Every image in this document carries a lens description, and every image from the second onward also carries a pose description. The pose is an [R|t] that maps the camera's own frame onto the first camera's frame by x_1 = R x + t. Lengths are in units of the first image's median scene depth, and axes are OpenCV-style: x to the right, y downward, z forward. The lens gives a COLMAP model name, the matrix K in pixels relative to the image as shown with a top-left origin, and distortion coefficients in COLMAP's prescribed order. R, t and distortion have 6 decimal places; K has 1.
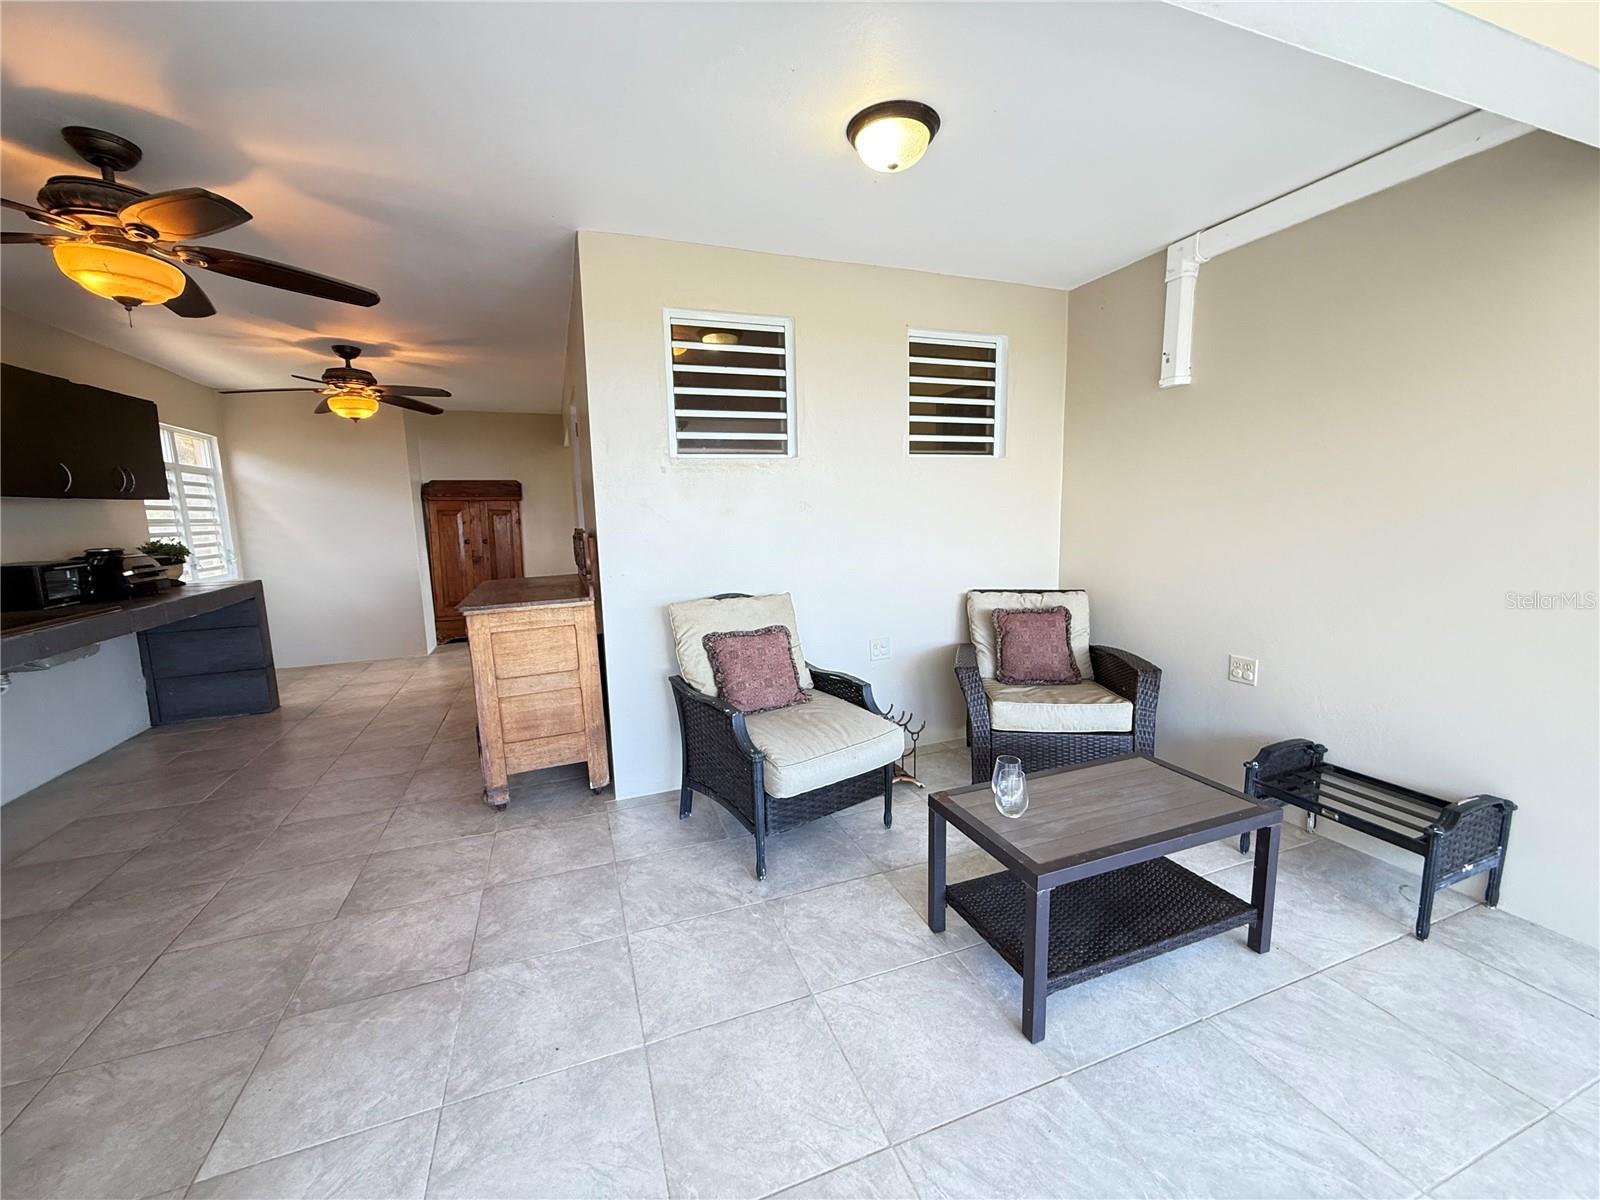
lens RADIAL K [[637.1, 0, 798.6], [0, 637.1, 601.1], [0, 0, 1]] dist [-0.000647, -0.000027]
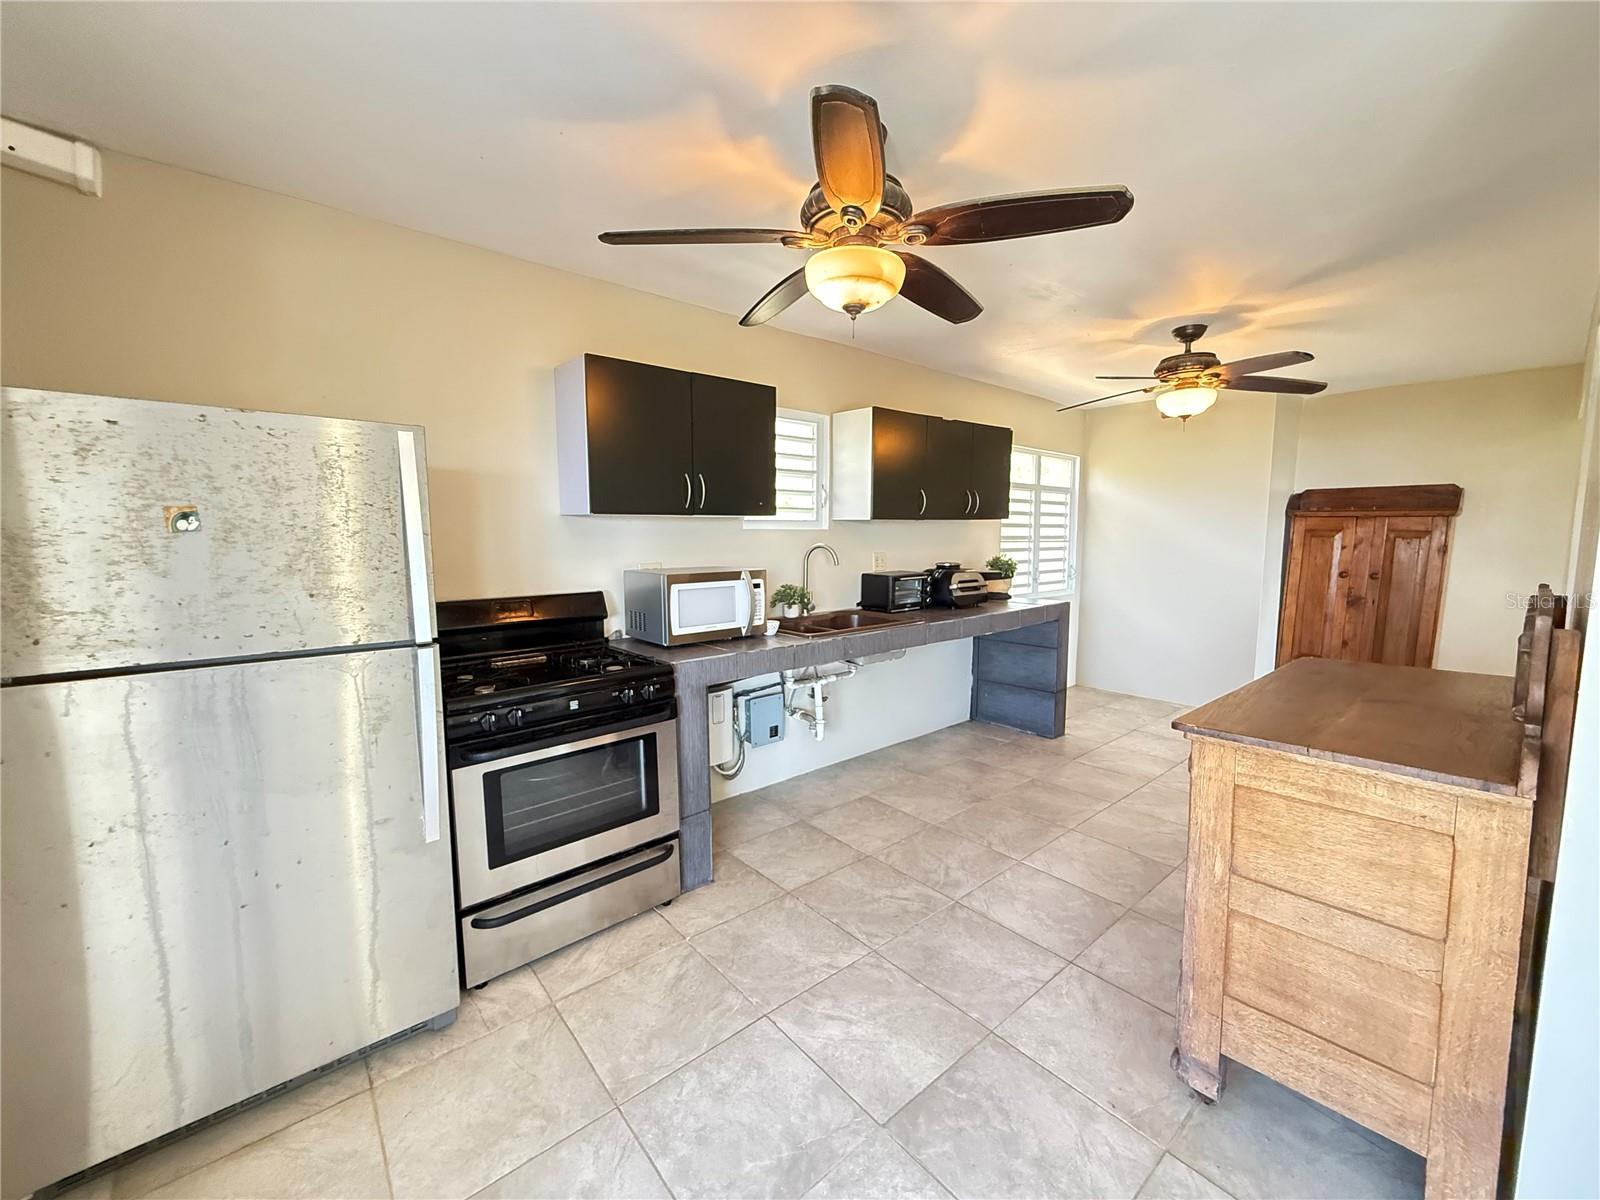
lens RADIAL K [[637.1, 0, 798.6], [0, 637.1, 601.1], [0, 0, 1]] dist [-0.000647, -0.000027]
pose [[0.331335, 0.122285, -0.935555, -0.119728], [-0.138301, 0.987150, 0.080049, -0.080186], [0.933322, 0.102865, 0.343990, 0.424843]]
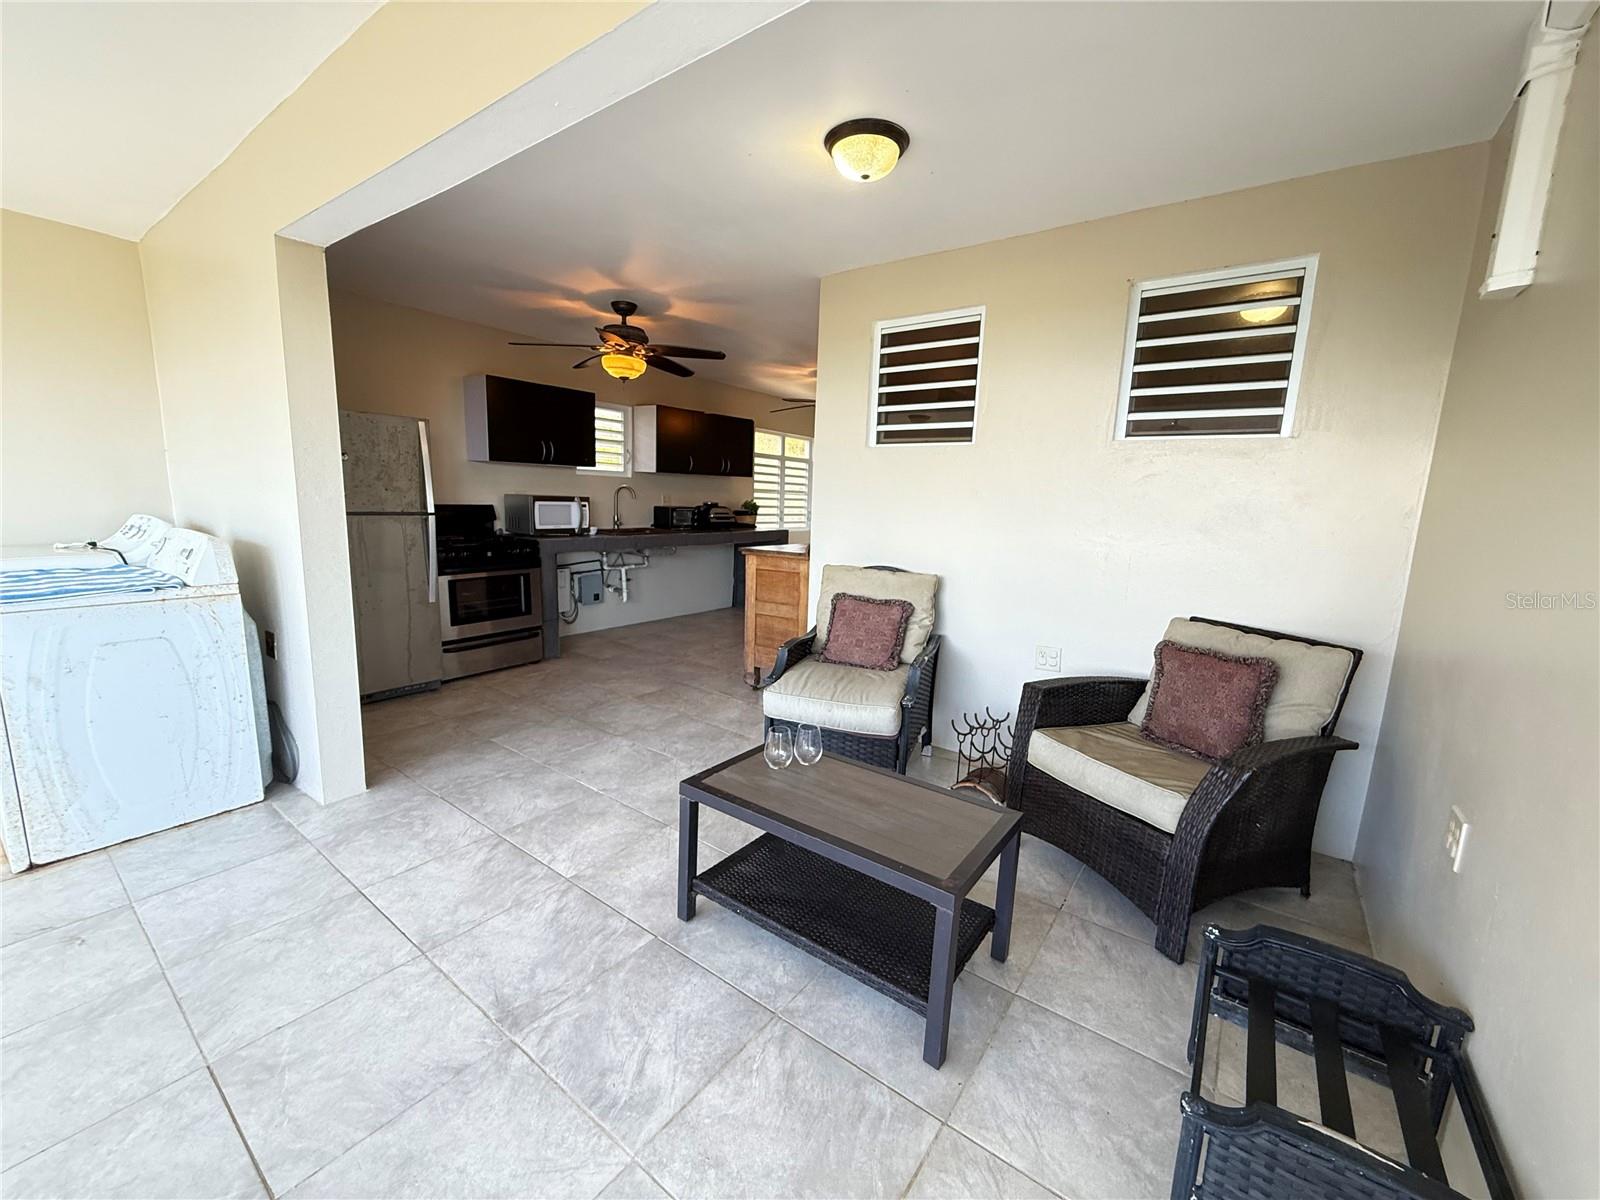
lens RADIAL K [[637.1, 0, 798.6], [0, 637.1, 601.1], [0, 0, 1]] dist [-0.000647, -0.000027]
pose [[0.543245, 0.179254, -0.820215, 0.719158], [-0.166867, 0.980504, 0.103765, -0.041116], [0.822824, 0.080498, 0.562566, 0.226254]]
